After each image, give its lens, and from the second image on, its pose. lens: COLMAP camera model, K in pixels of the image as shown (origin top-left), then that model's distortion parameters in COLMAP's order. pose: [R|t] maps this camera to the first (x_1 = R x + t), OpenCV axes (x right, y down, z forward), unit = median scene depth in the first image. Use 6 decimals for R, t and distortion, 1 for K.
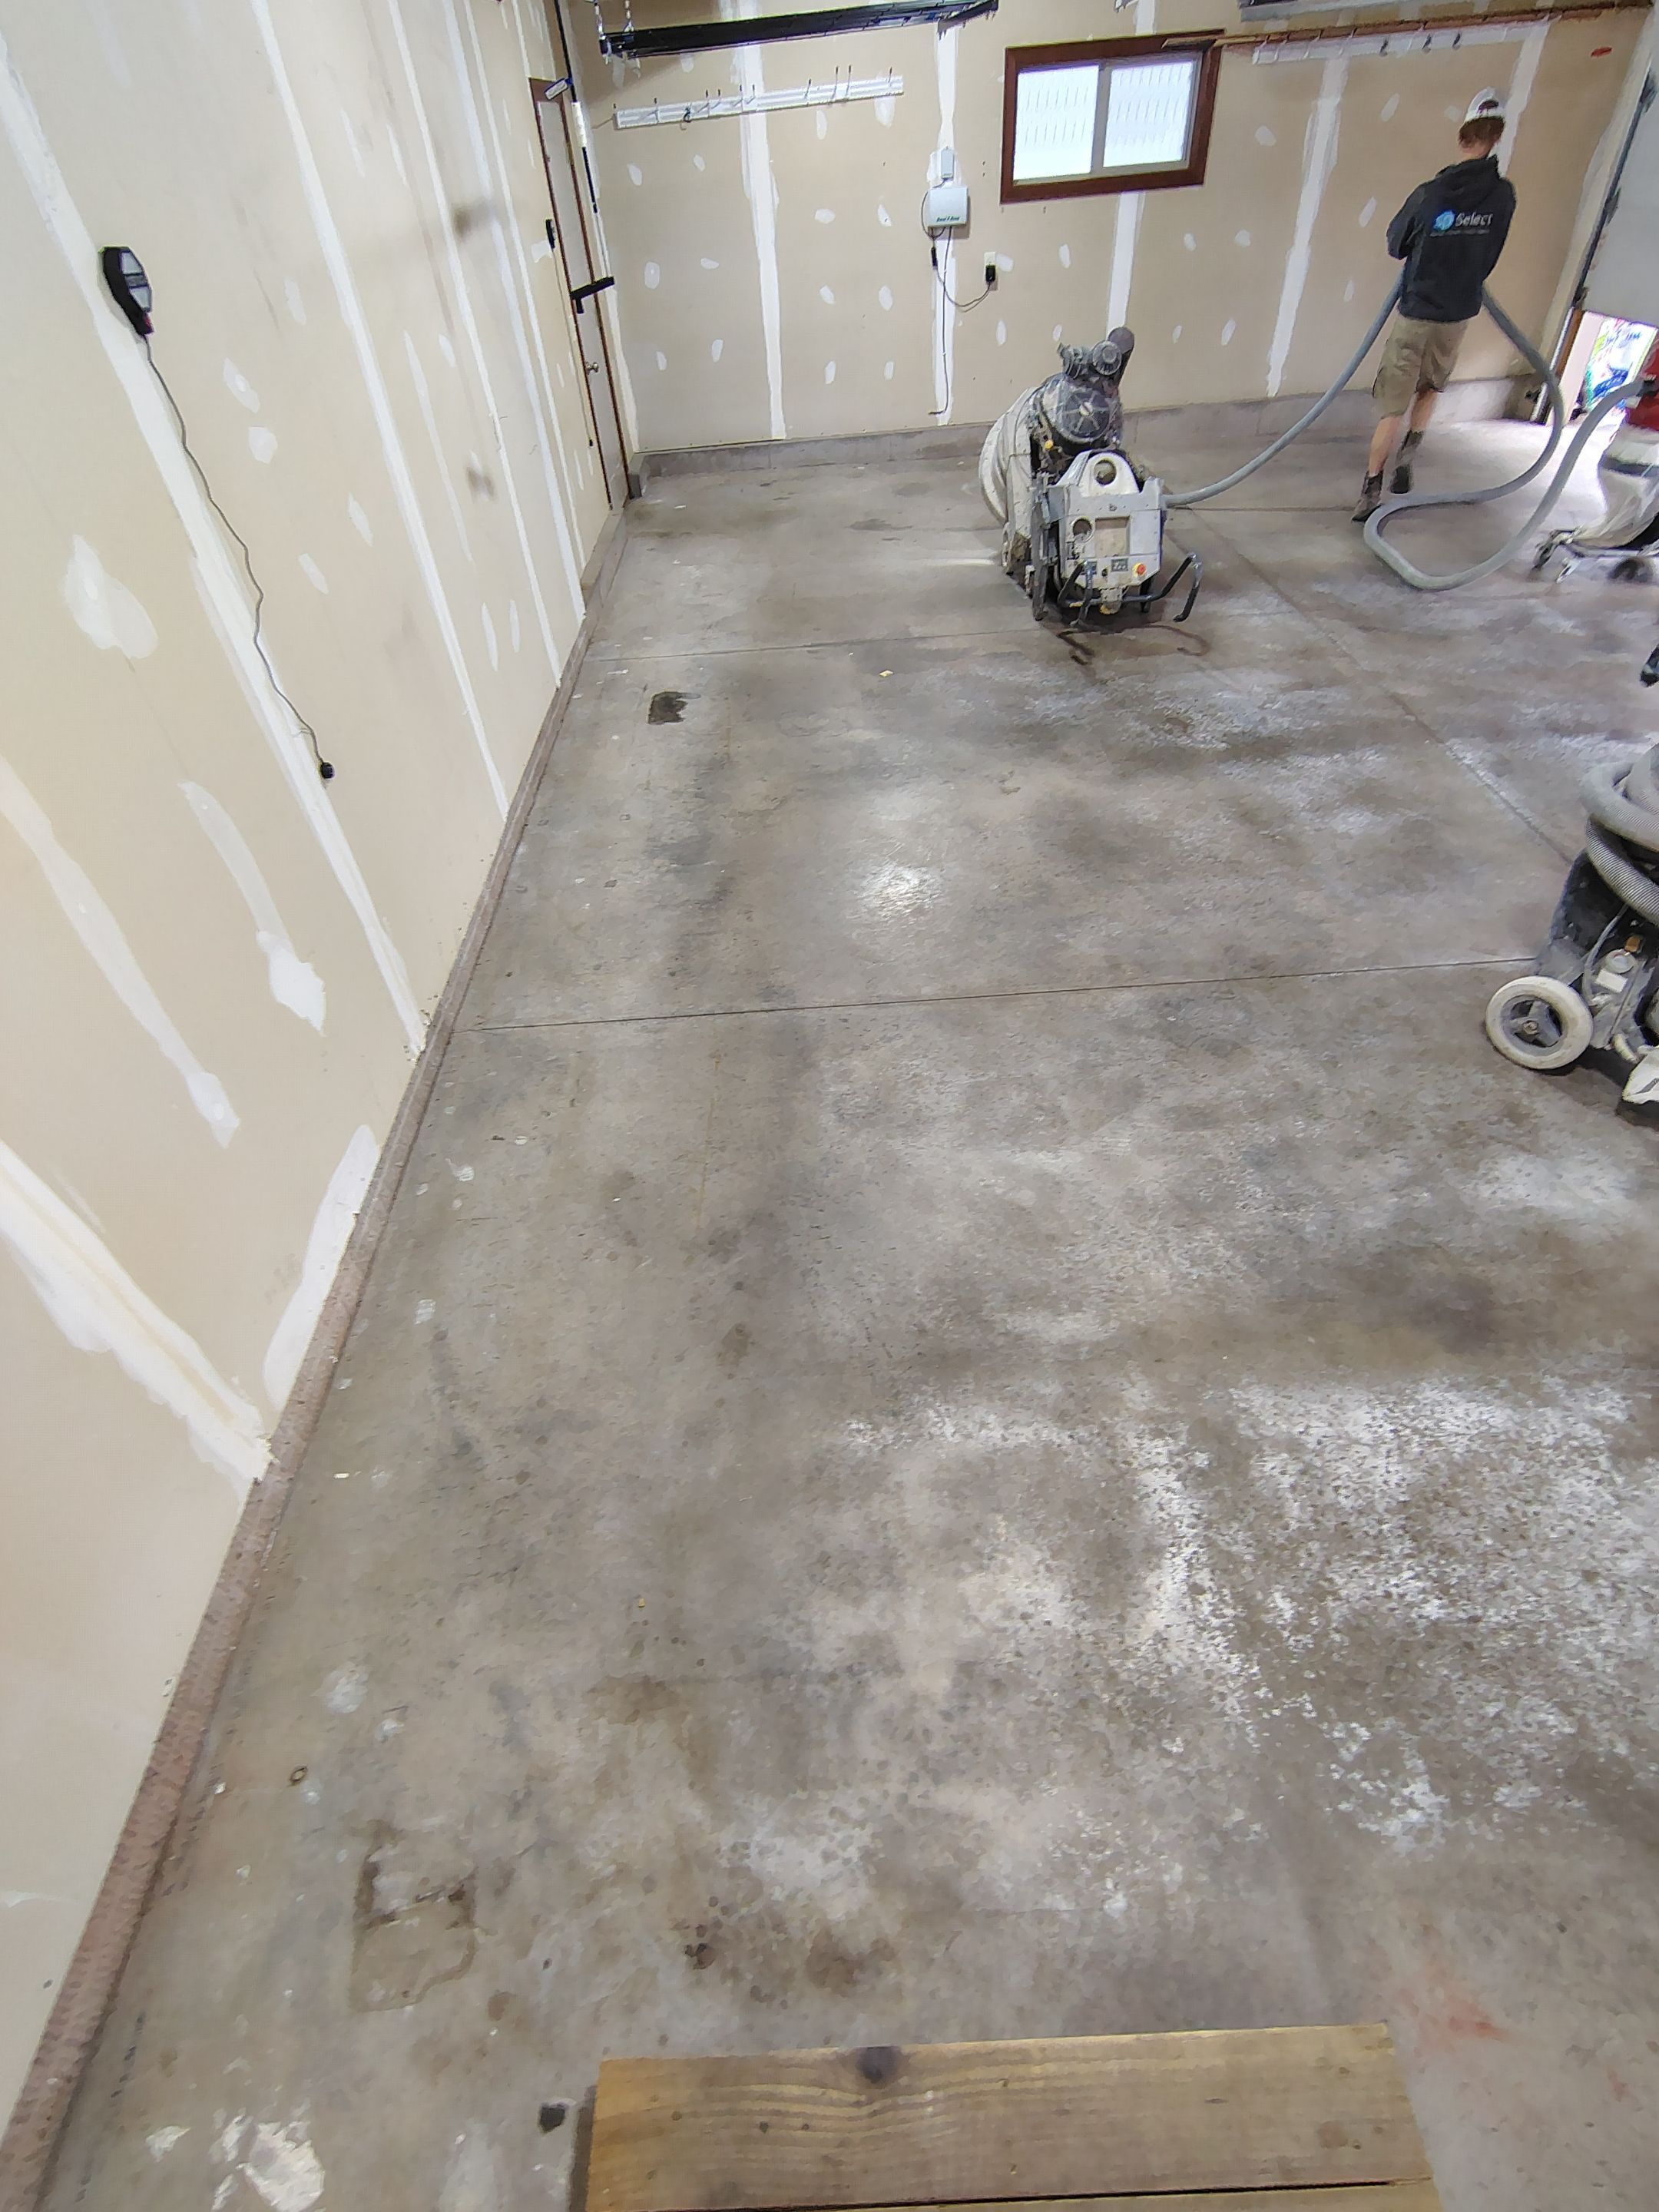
lens RADIAL K [[1040.0, 0, 828.2], [0, 1040.0, 1102.8], [0, 0, 1]] dist [-0.011320, 0.002608]
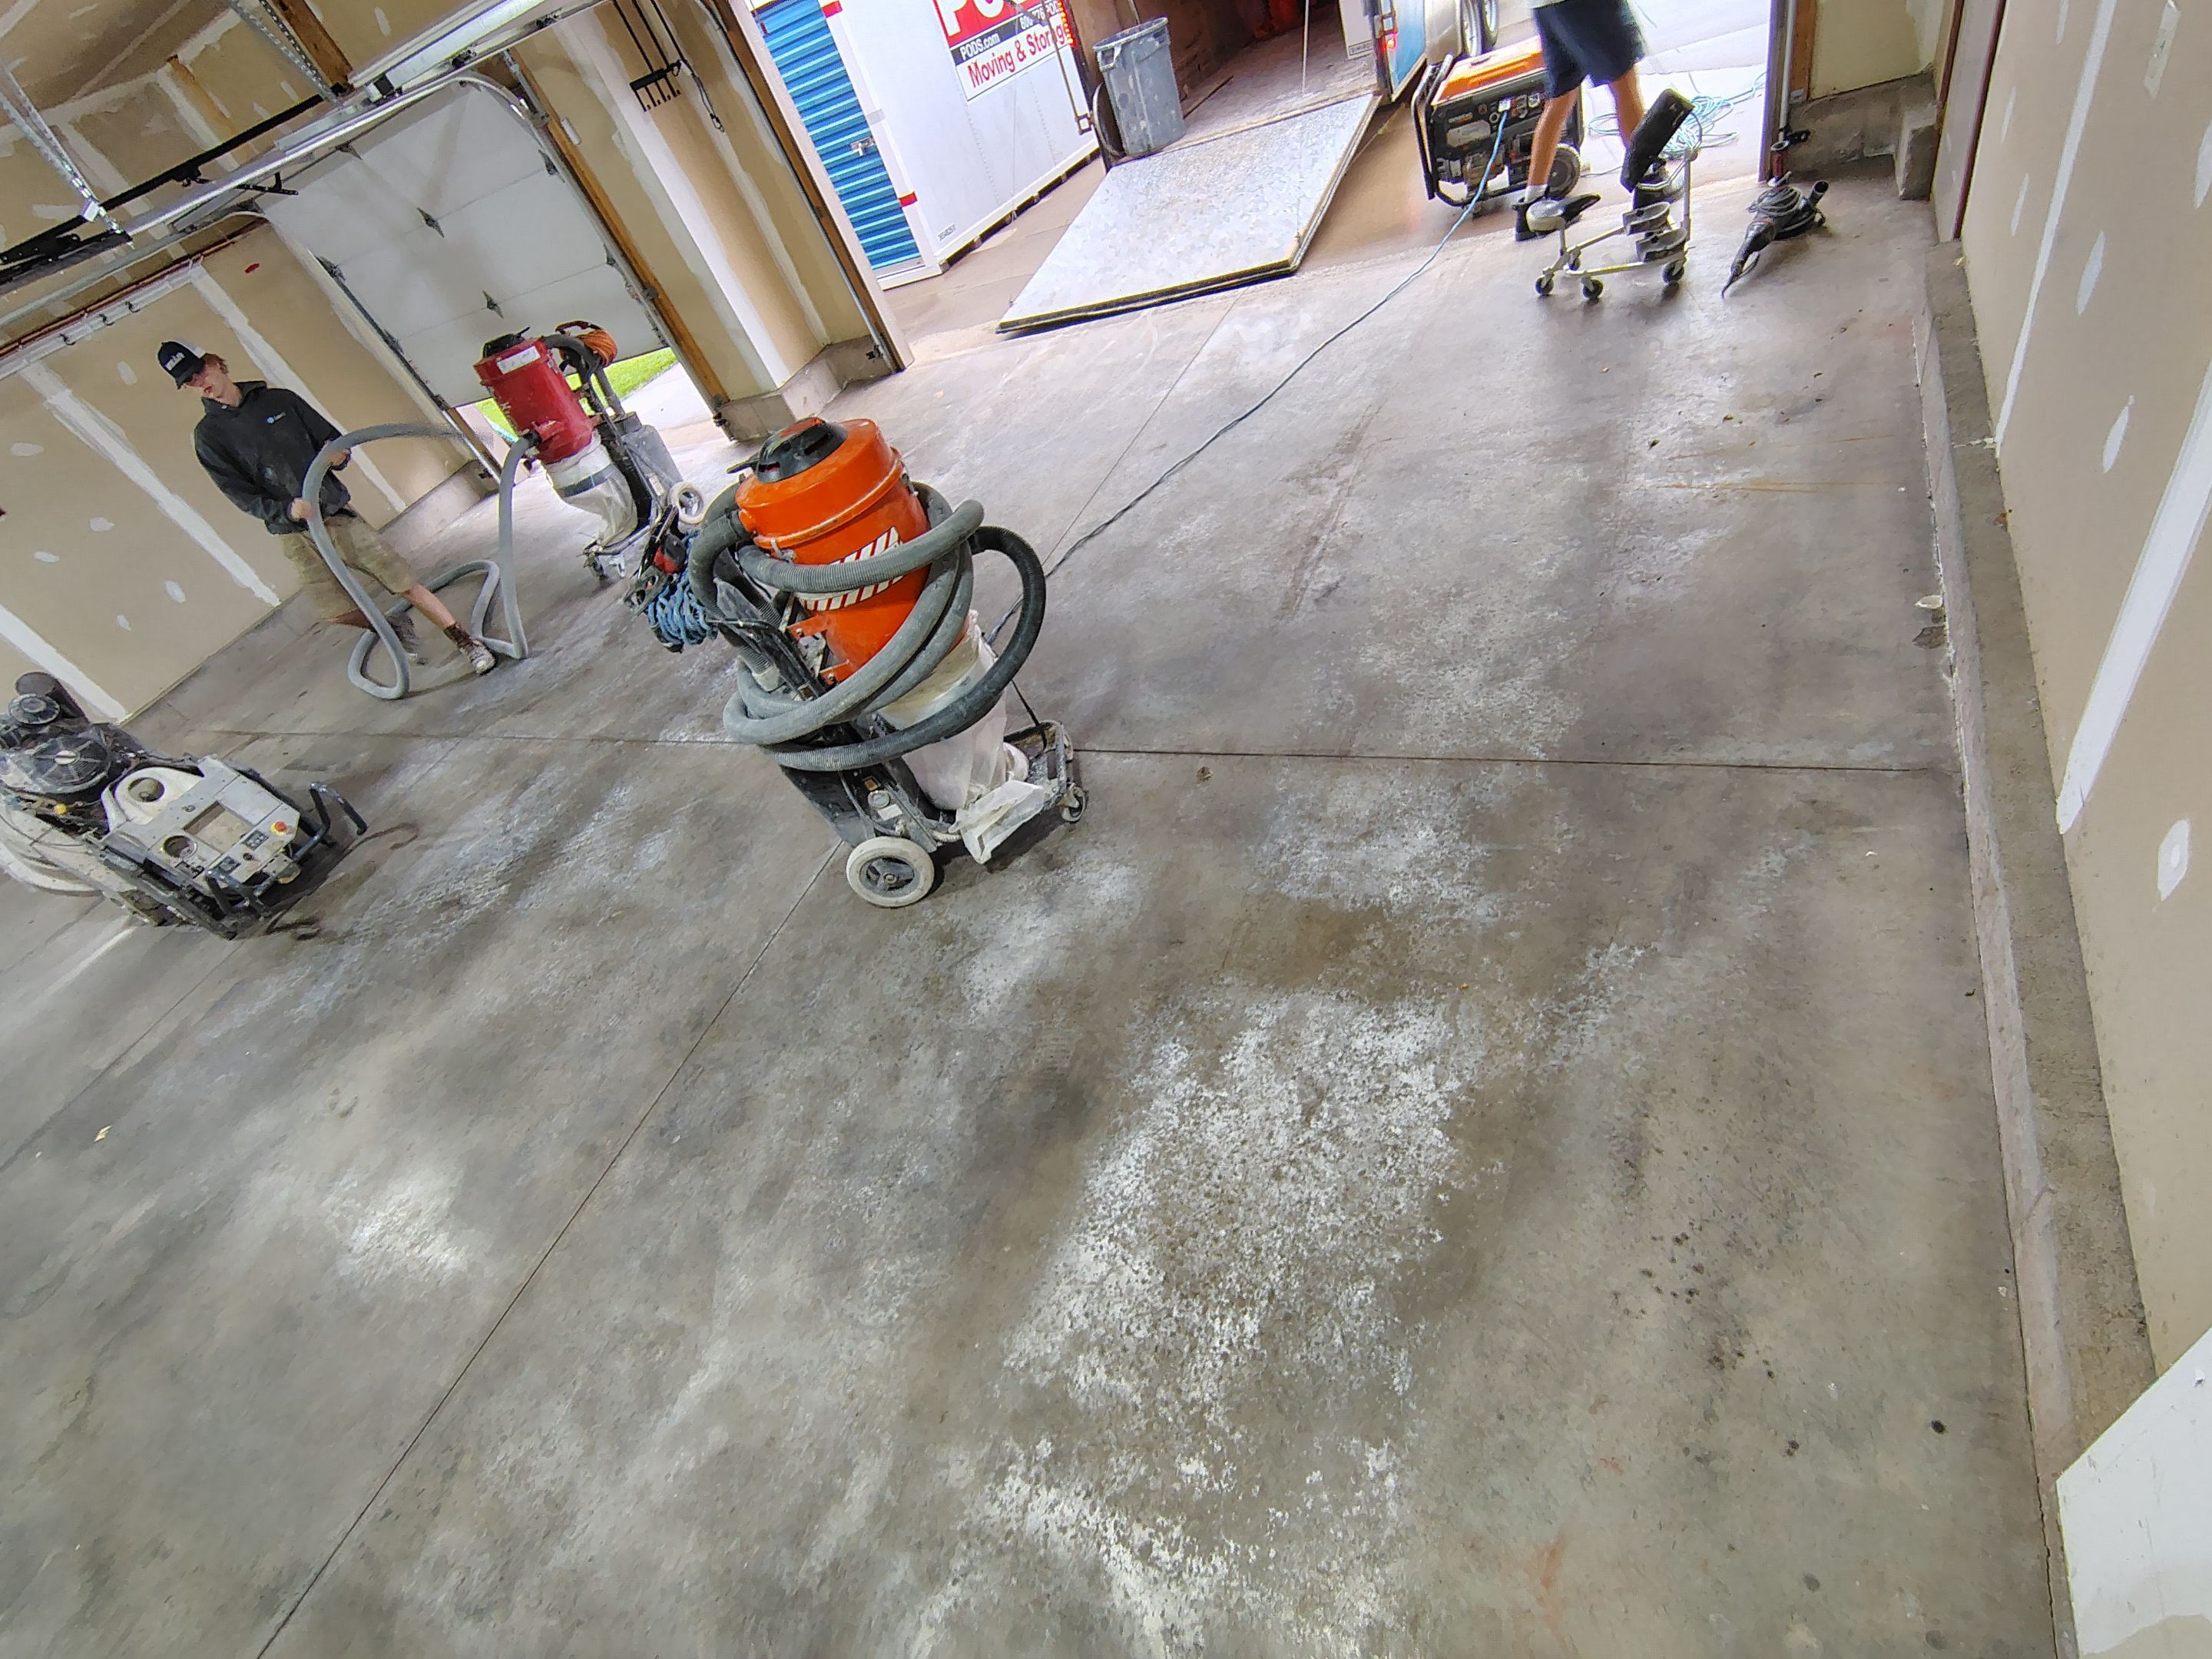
lens RADIAL K [[1040.0, 0, 1113.0], [0, 1040.0, 829.7], [0, 0, 1]] dist [-0.011320, 0.002608]
pose [[0.428744, -0.686168, 0.587667, 0.178157], [0.811950, 0.577886, 0.082374, -0.001899], [-0.396127, 0.441838, 0.804899, -0.012511]]
